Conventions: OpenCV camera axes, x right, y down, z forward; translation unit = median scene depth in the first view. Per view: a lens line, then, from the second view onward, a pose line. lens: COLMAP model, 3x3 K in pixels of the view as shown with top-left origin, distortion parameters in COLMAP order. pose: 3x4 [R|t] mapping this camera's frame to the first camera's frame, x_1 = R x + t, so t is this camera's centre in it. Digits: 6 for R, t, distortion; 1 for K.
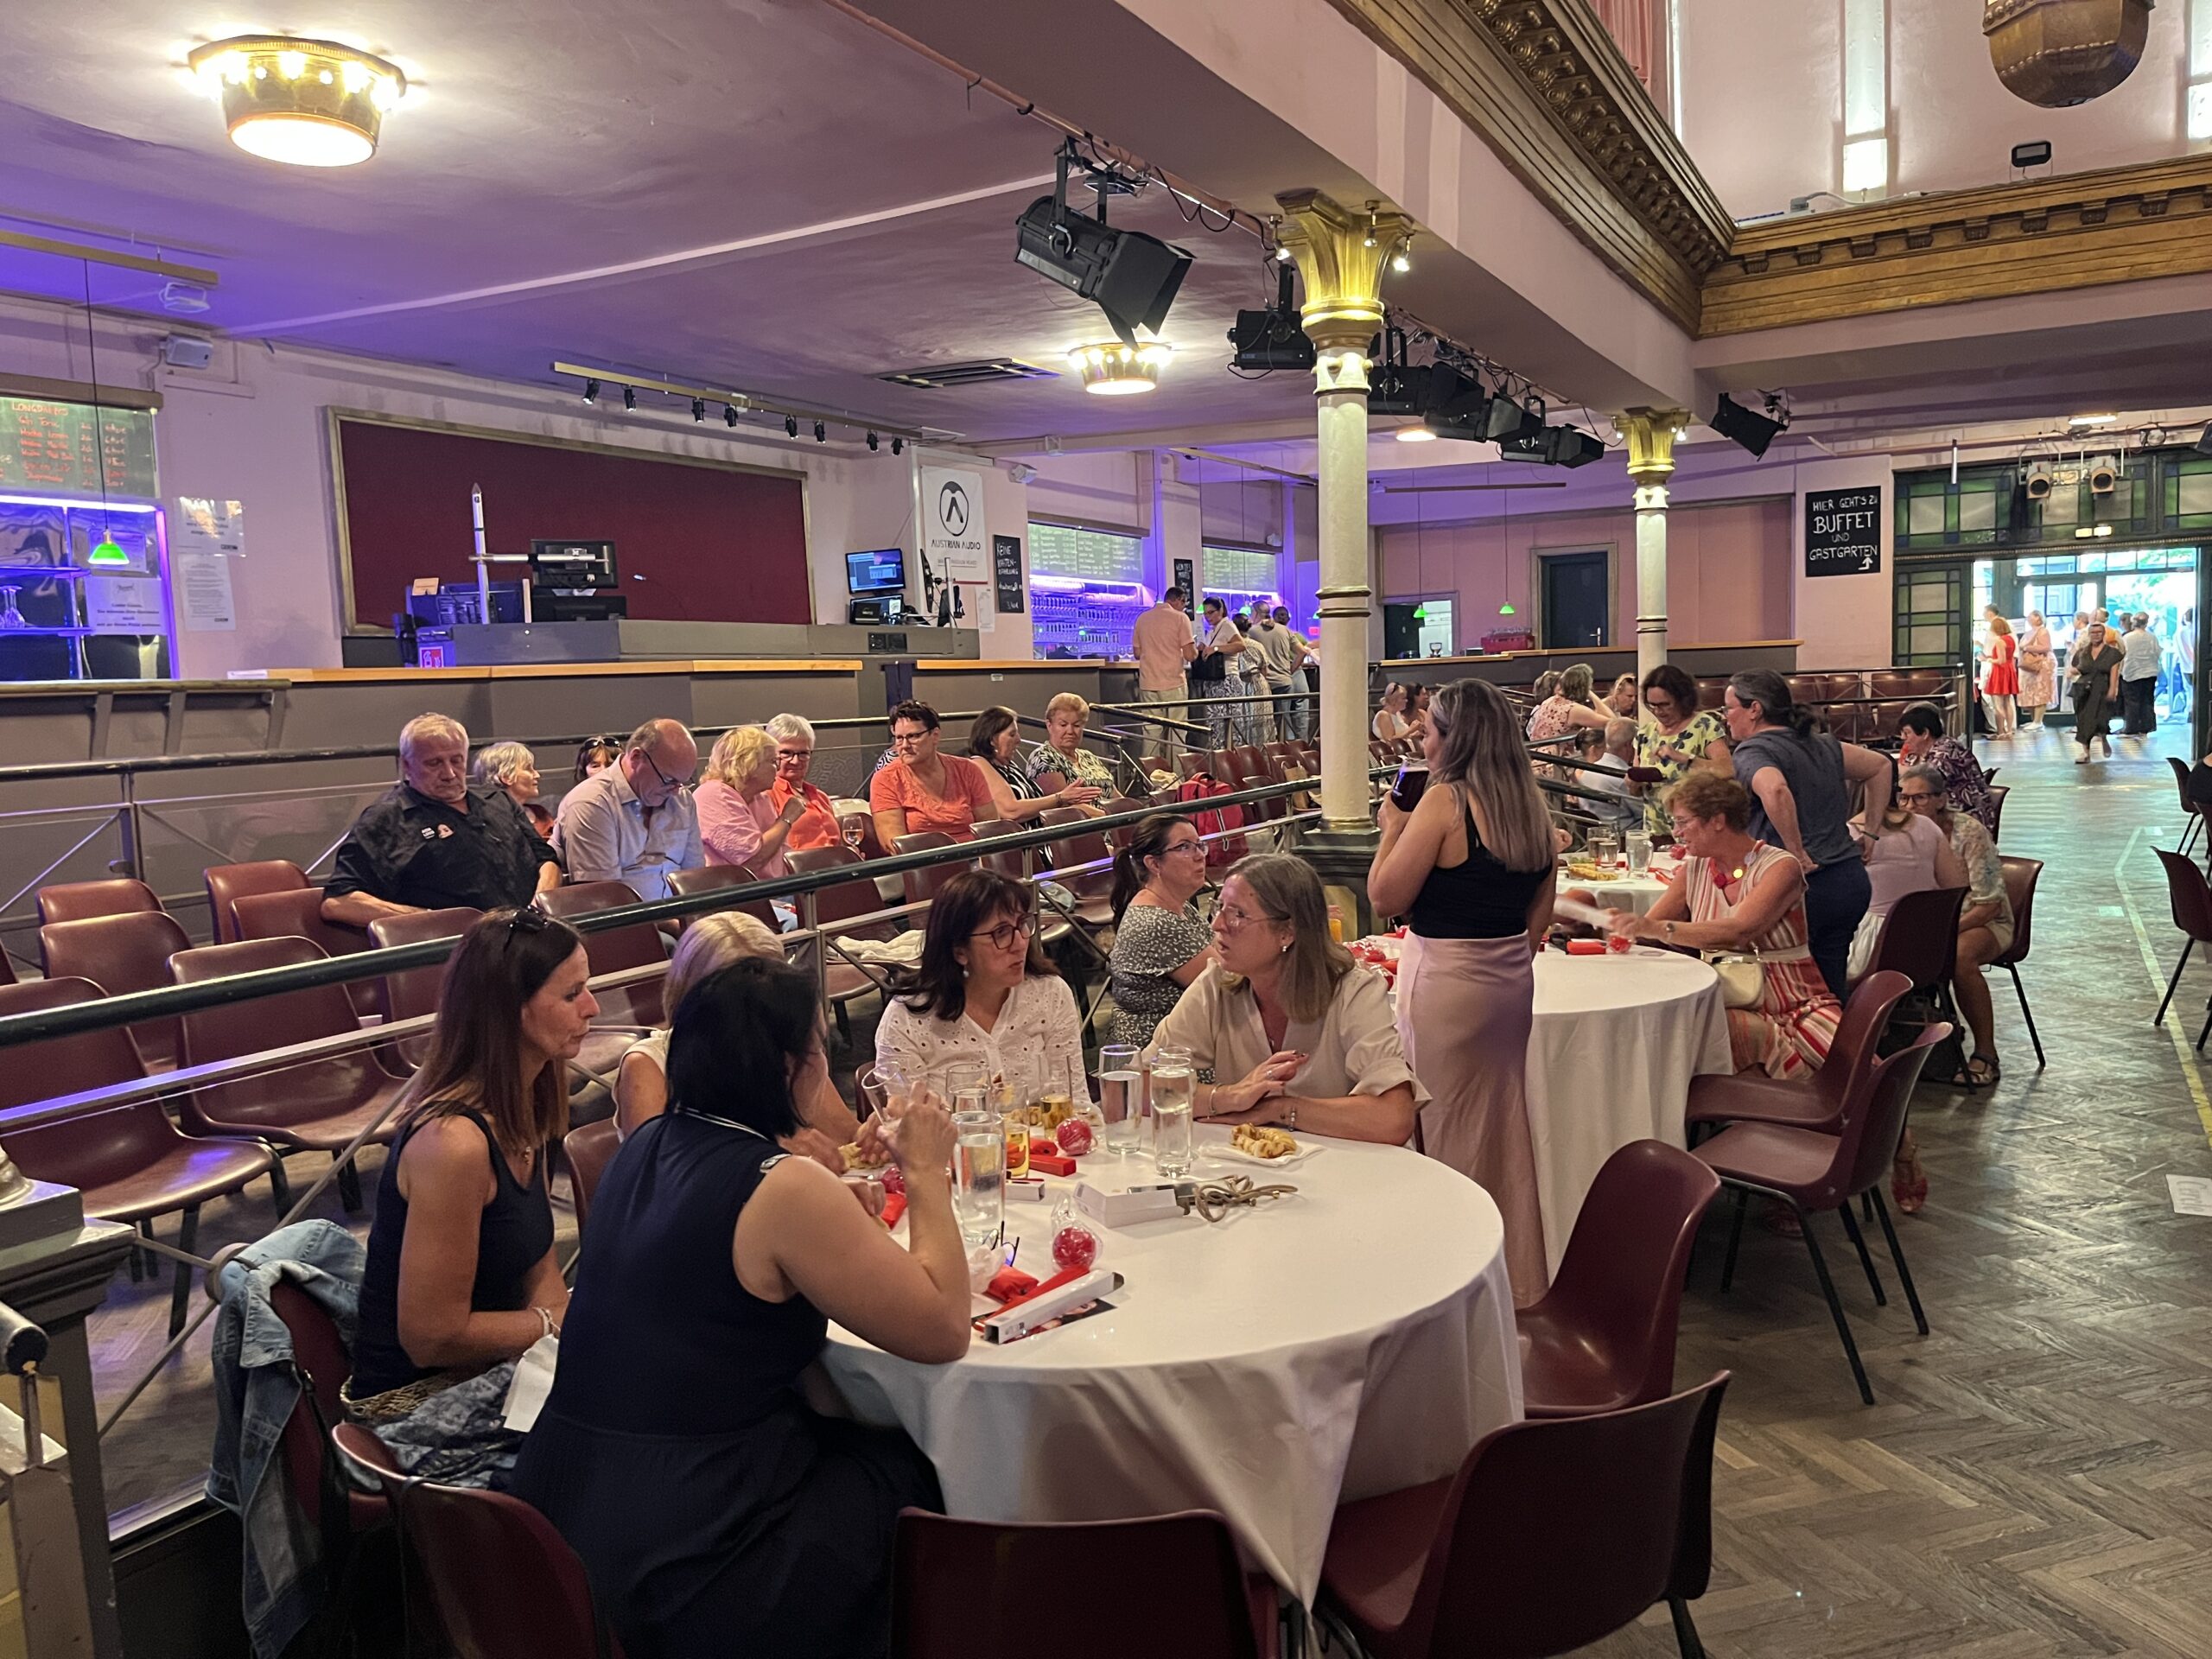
lens RADIAL K [[1688.2, 0, 1117.5], [0, 1688.2, 838.0], [0, 0, 1]] dist [0.081031, -0.108252]
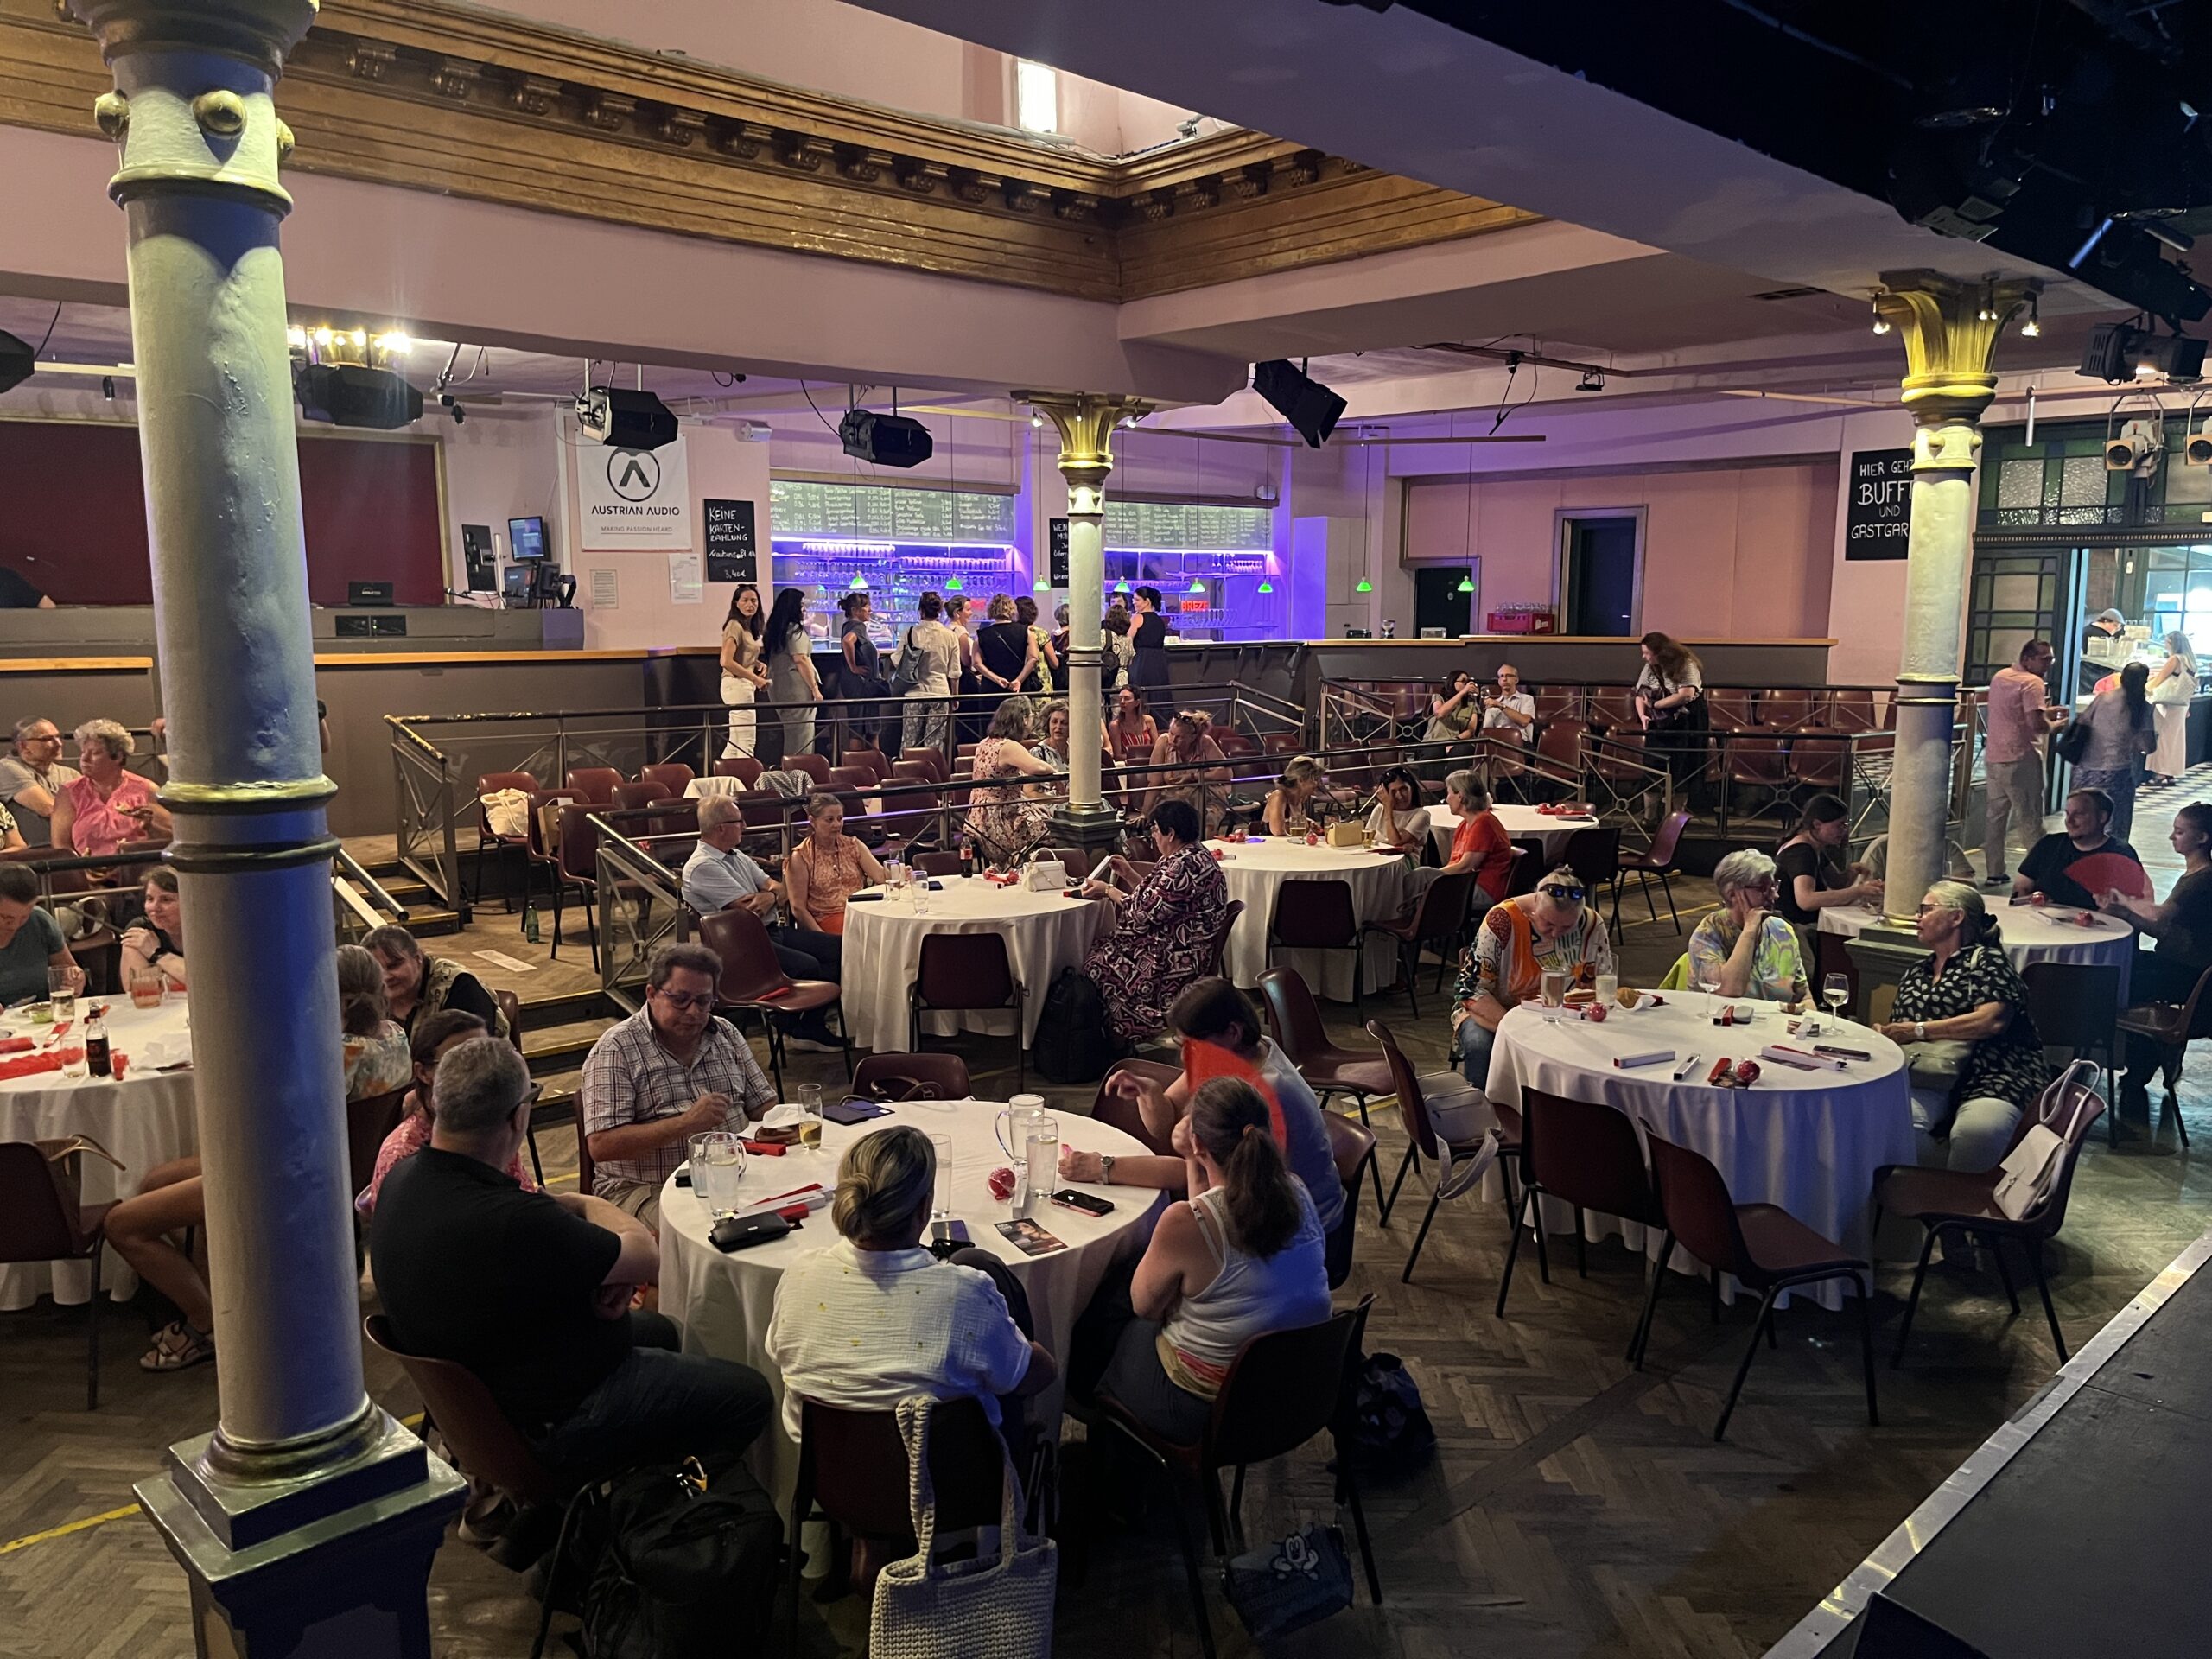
lens RADIAL K [[1688.2, 0, 1117.5], [0, 1688.2, 838.0], [0, 0, 1]] dist [0.081031, -0.108252]
pose [[0.940758, 0.089318, -0.327102, 0.360013], [-0.070076, 0.995071, 0.070171, -0.057075], [0.331758, -0.043092, 0.942380, 0.137251]]
